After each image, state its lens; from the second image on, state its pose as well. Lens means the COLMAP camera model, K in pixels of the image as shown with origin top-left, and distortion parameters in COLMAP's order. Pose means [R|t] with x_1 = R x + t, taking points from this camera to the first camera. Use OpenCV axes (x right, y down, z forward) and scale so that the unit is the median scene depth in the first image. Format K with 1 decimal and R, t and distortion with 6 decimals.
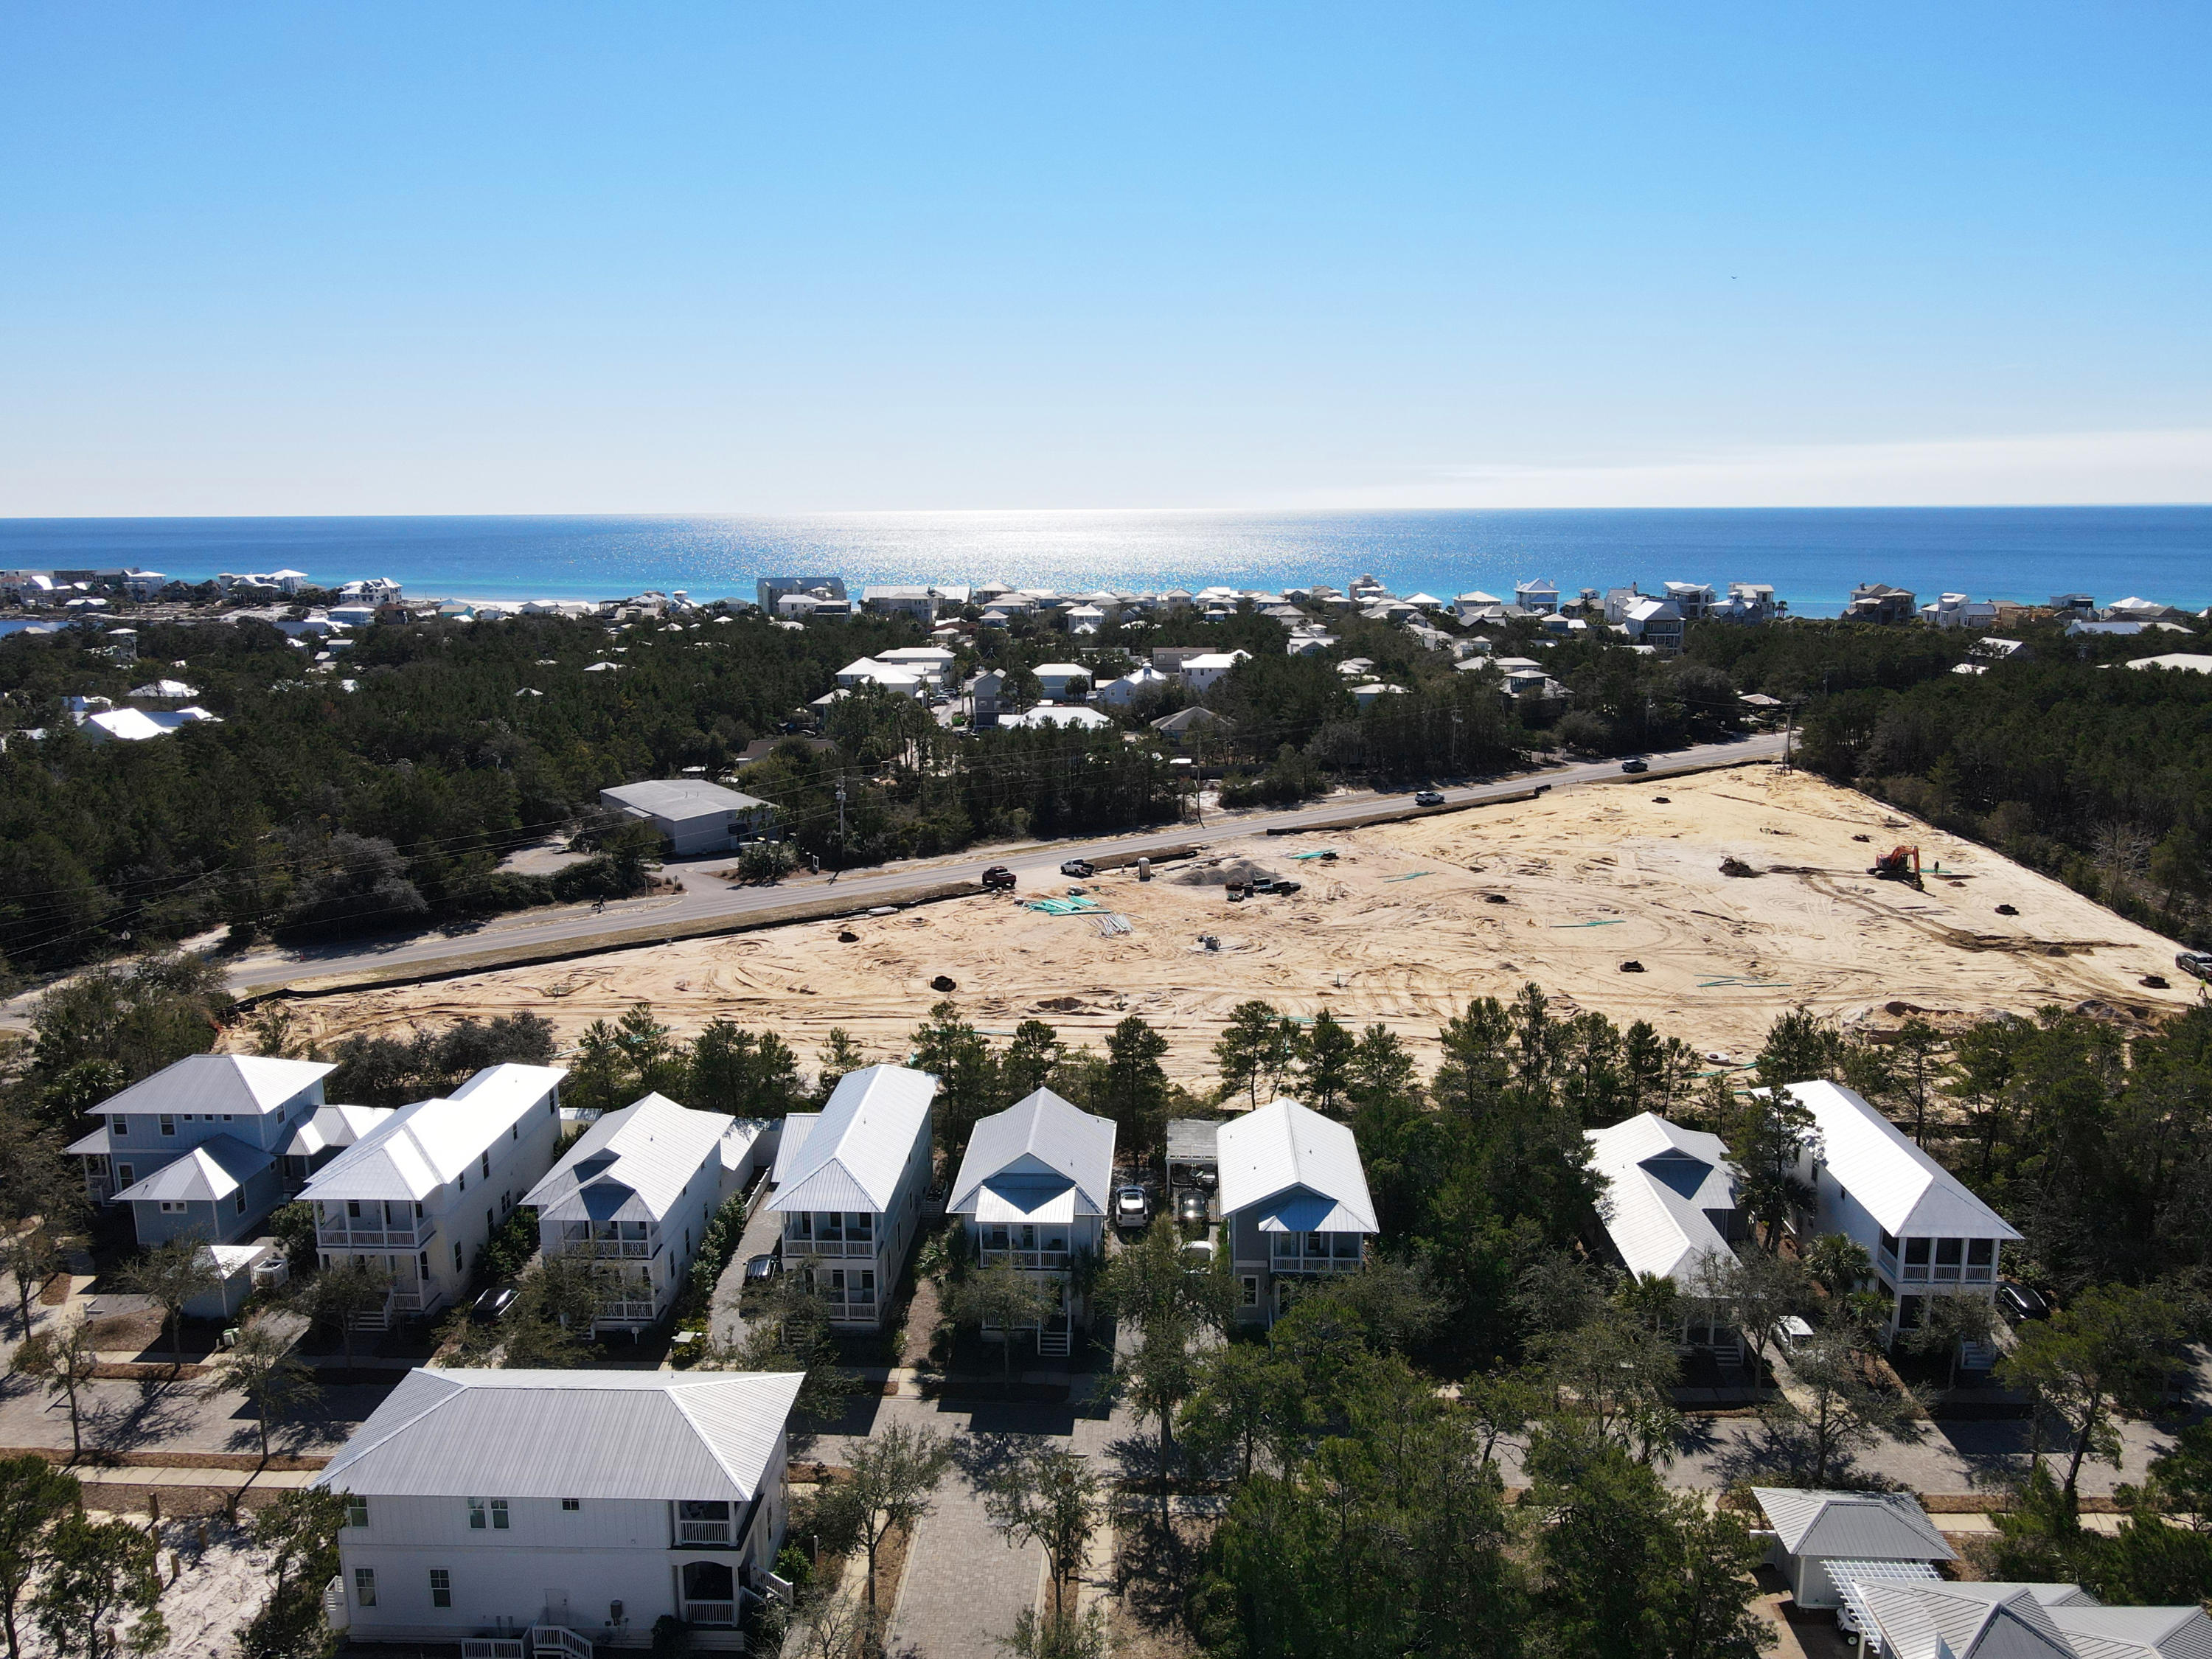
lens RADIAL K [[1611.8, 0, 1106.0], [0, 1611.8, 829.5], [0, 0, 1]] dist [-0.003333, 0.041661]
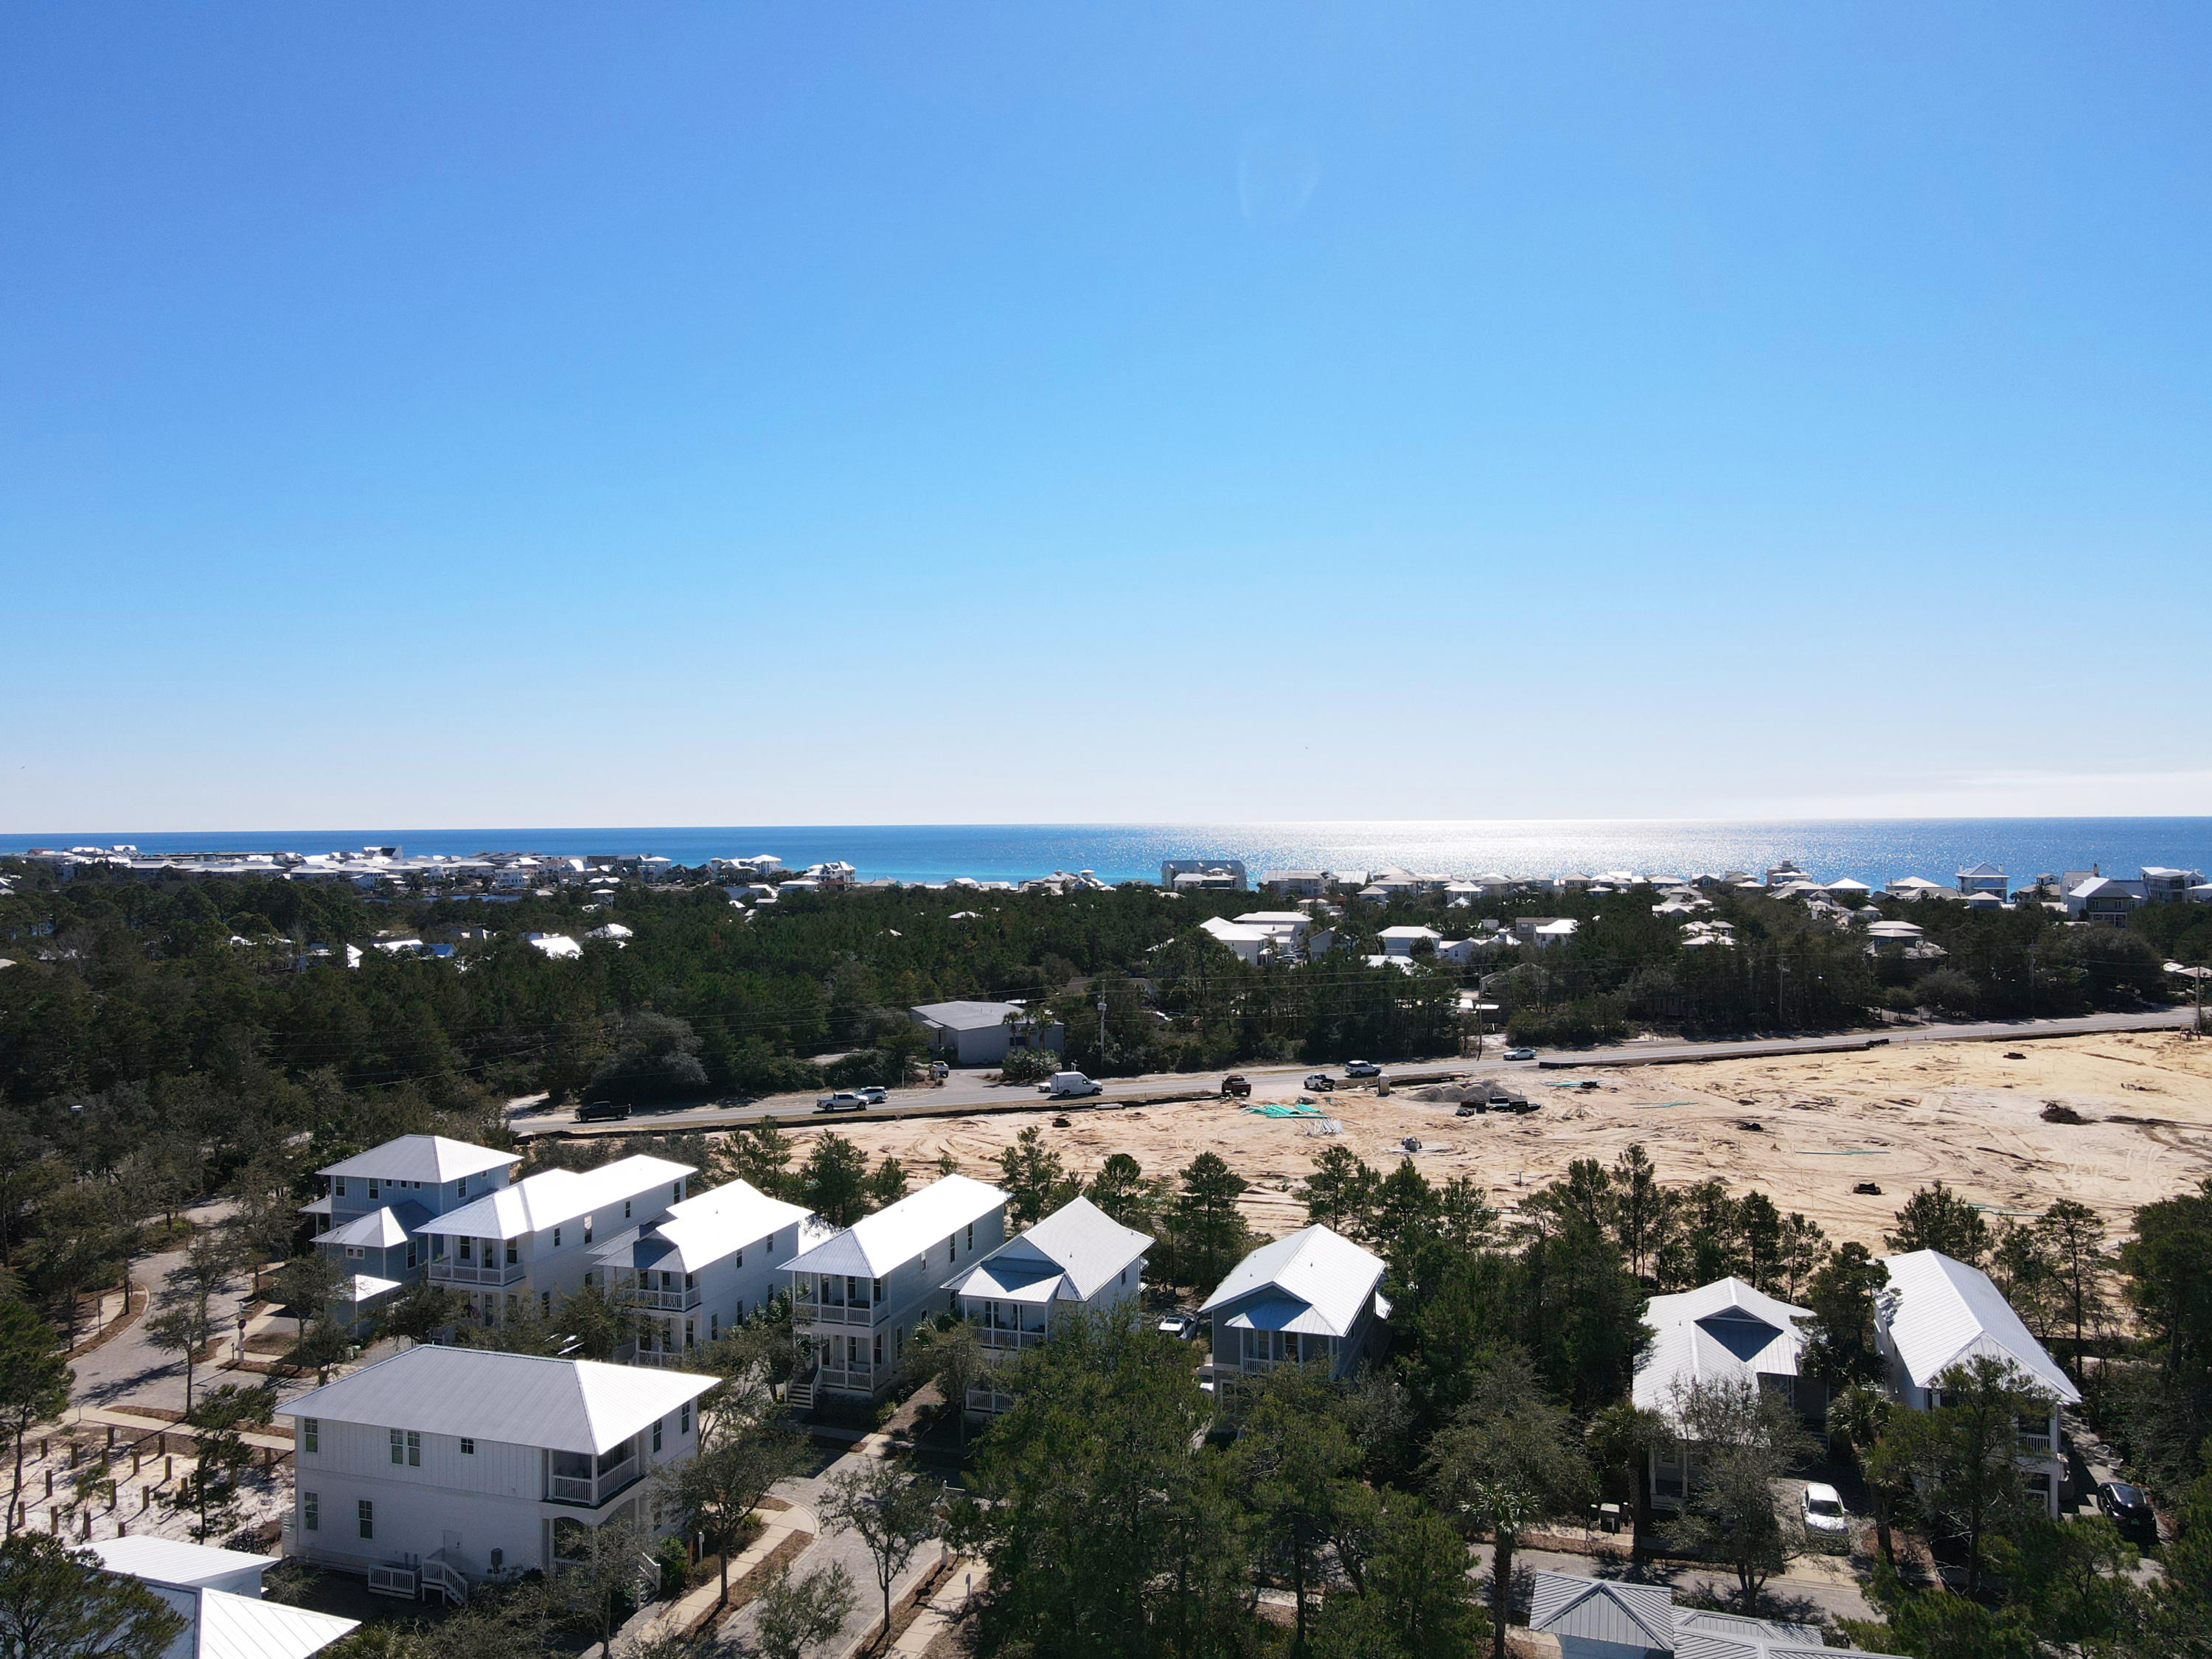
lens RADIAL K [[1611.8, 0, 1106.0], [0, 1611.8, 829.5], [0, 0, 1]] dist [-0.003333, 0.041661]
pose [[0.962956, 0.002102, -0.269650, 0.129004], [-0.052449, 0.982333, -0.179644, 0.058364], [0.264509, 0.187132, 0.946053, -0.005036]]
